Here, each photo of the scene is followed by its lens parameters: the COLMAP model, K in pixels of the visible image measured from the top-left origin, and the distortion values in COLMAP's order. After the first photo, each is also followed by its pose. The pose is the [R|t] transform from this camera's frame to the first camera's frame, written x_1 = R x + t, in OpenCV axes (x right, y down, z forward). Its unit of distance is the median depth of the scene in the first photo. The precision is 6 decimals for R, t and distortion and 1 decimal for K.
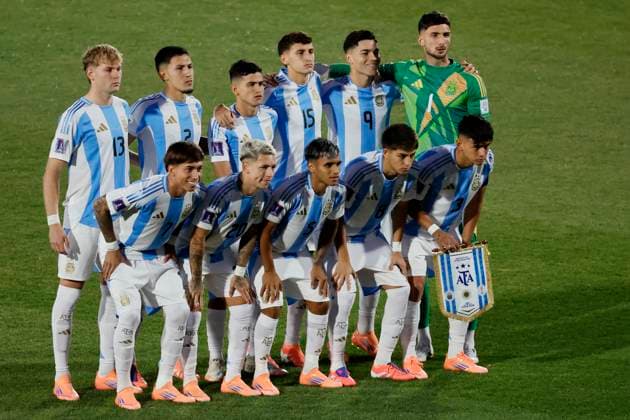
lens RADIAL K [[736.1, 0, 314.4], [0, 736.1, 234.8], [0, 0, 1]] dist [-0.007526, -0.027250]
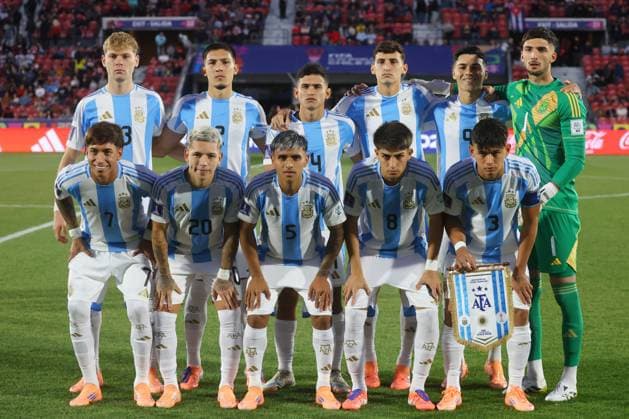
lens RADIAL K [[735.0, 0, 313.9], [0, 735.0, 234.3], [0, 0, 1]] dist [-0.007526, -0.027250]
pose [[0.986236, 0.071056, -0.149300, 0.130824], [-0.074352, 0.997094, -0.016601, 0.006039], [0.147687, 0.027473, 0.988653, 0.081714]]
